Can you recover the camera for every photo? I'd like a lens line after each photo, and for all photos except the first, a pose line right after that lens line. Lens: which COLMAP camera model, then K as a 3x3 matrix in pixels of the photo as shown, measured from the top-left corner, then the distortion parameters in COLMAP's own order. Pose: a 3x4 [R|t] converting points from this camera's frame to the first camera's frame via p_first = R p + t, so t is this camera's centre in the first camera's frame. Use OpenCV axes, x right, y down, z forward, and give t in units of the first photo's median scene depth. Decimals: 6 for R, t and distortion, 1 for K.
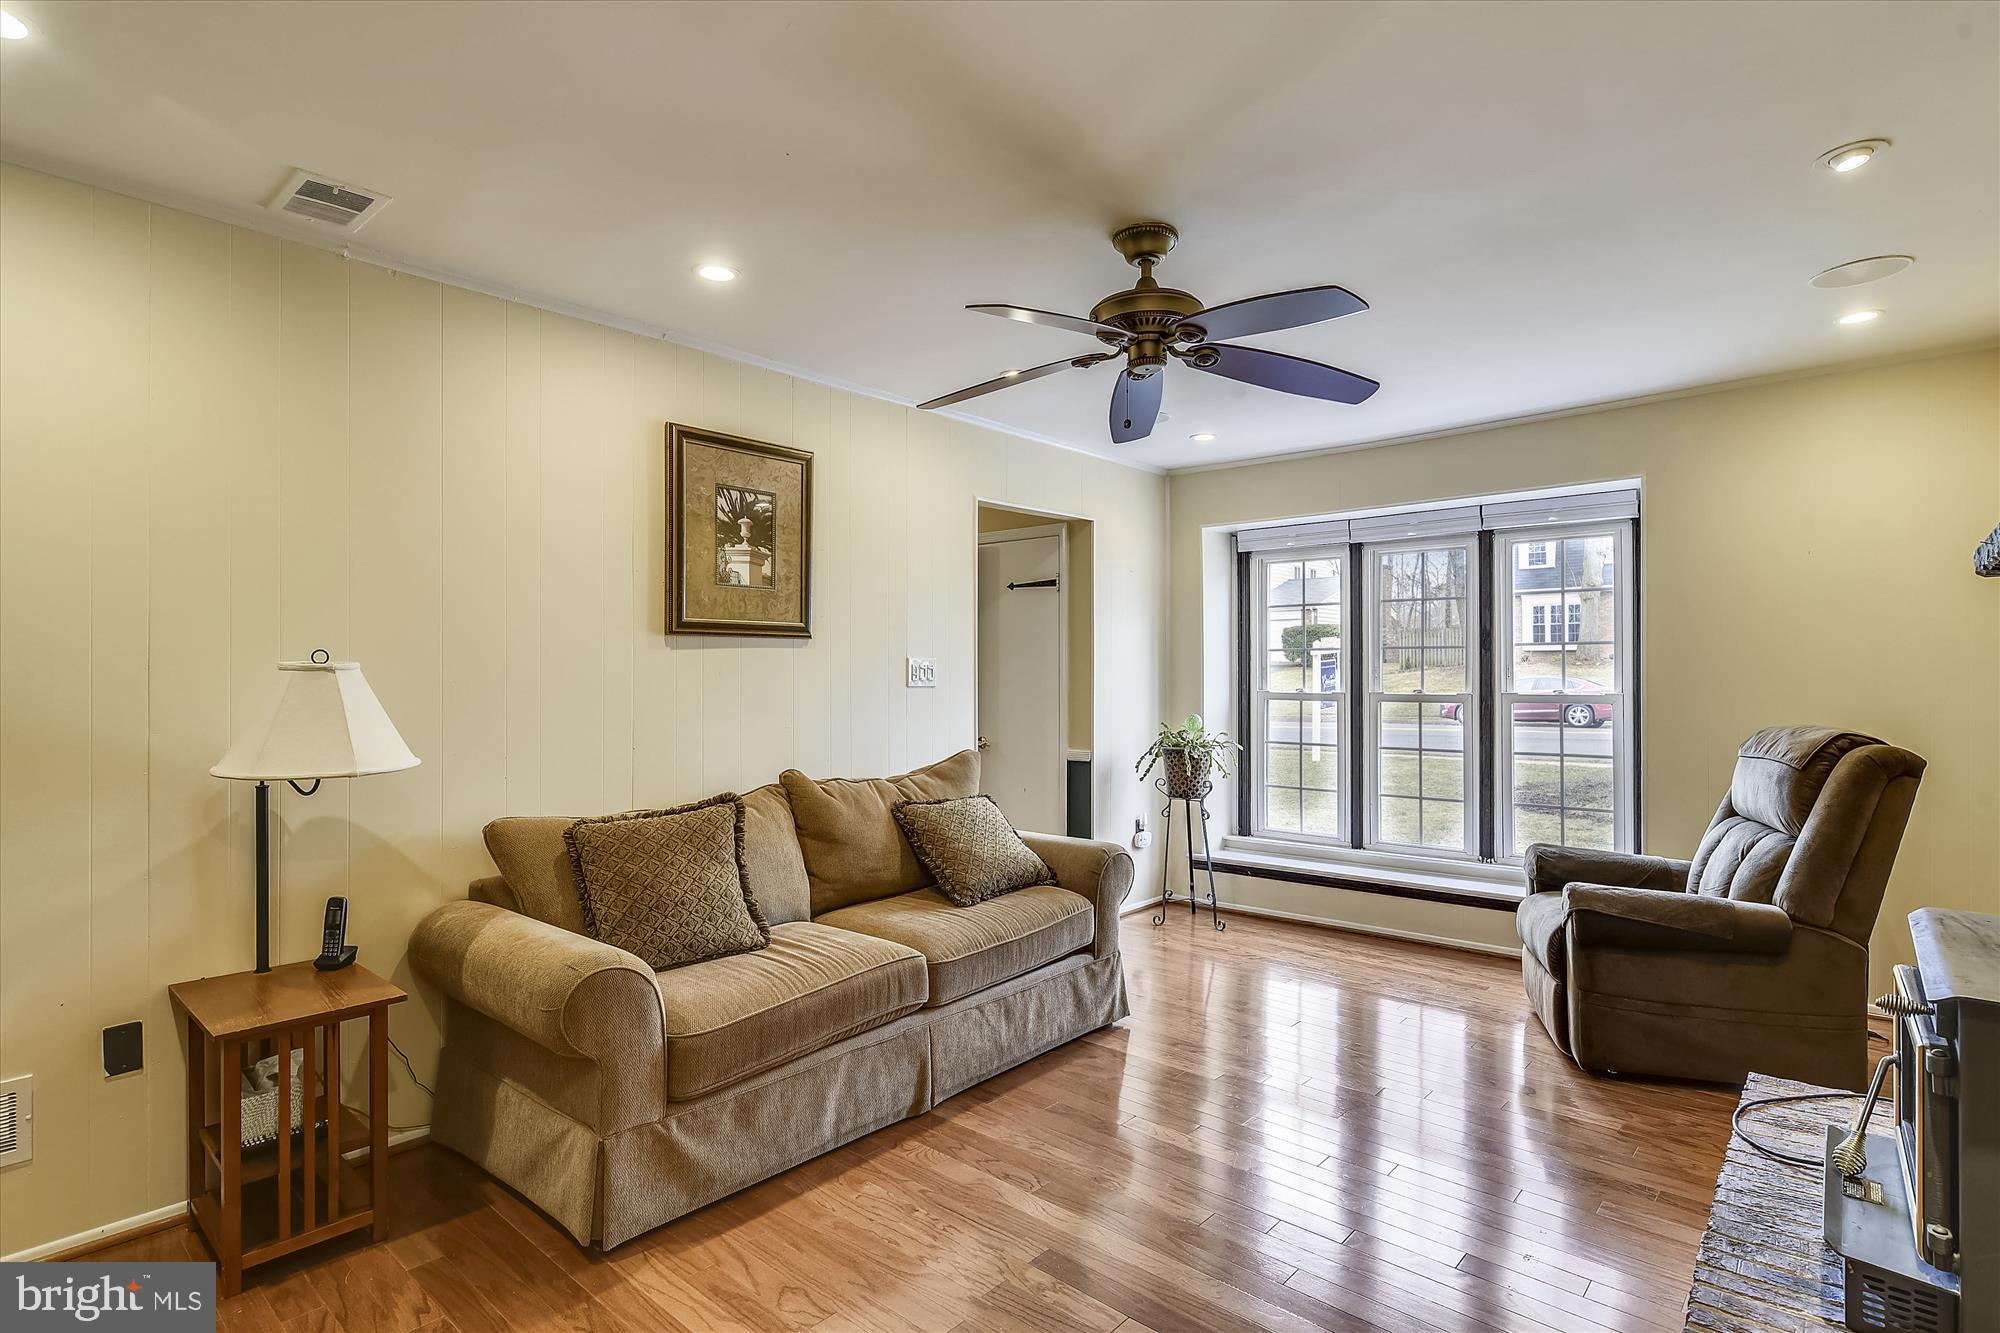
lens RADIAL K [[1004.1, 0, 996.5], [0, 1004.1, 672.1], [0, 0, 1]] dist [-0.005780, 0.003098]
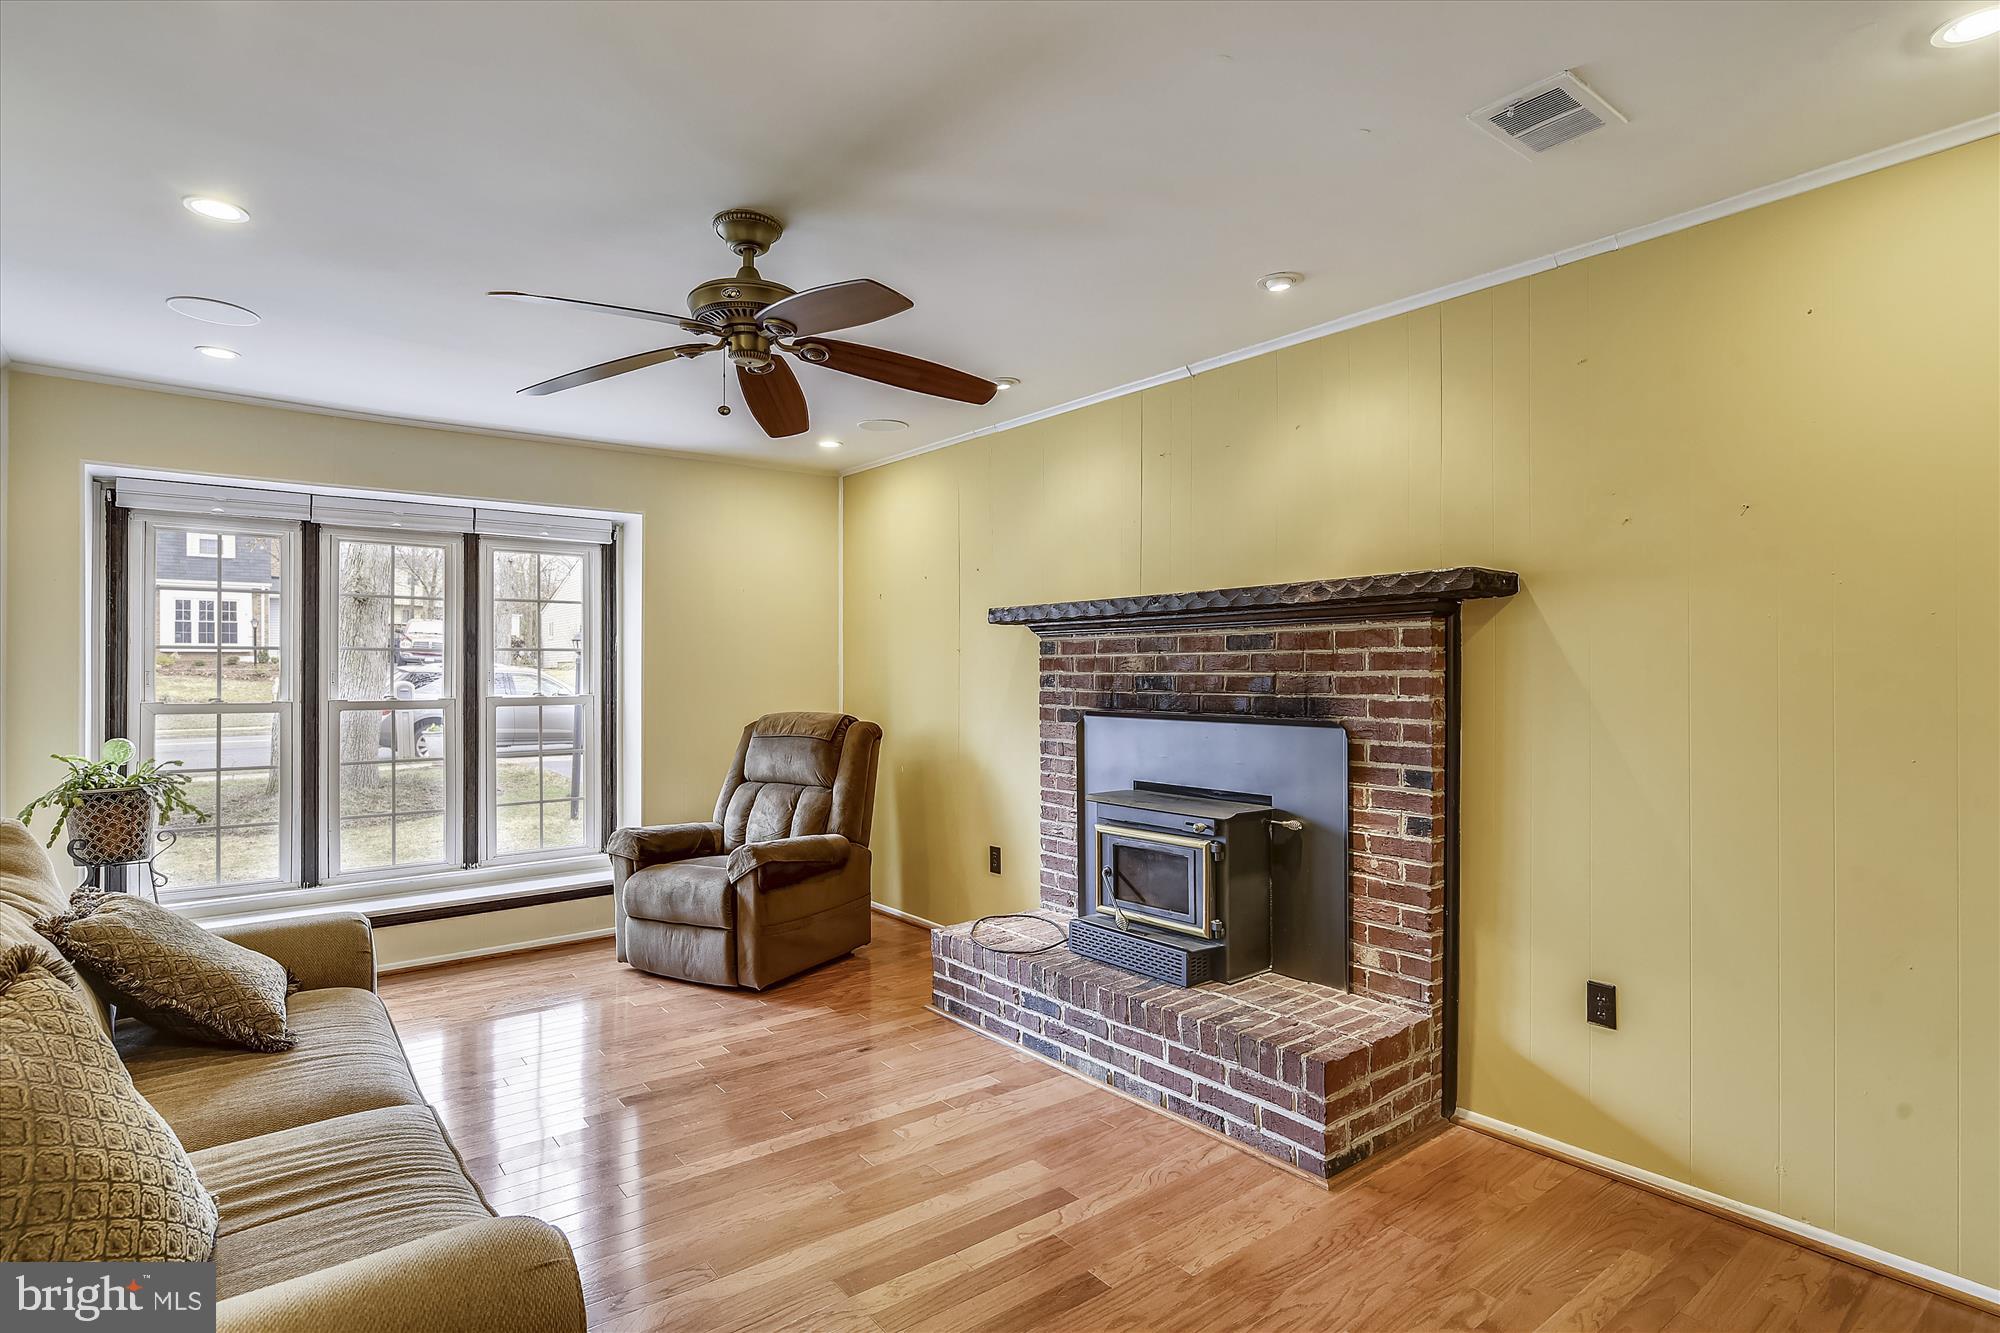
lens RADIAL K [[1004.1, 0, 990.0], [0, 1004.1, 669.7], [0, 0, 1]] dist [-0.005780, 0.003098]
pose [[0.174670, 0.005867, 0.984610, -0.408918], [0.001296, 0.999980, -0.006189, 0.000305], [-0.984626, 0.002357, 0.174658, 0.327370]]
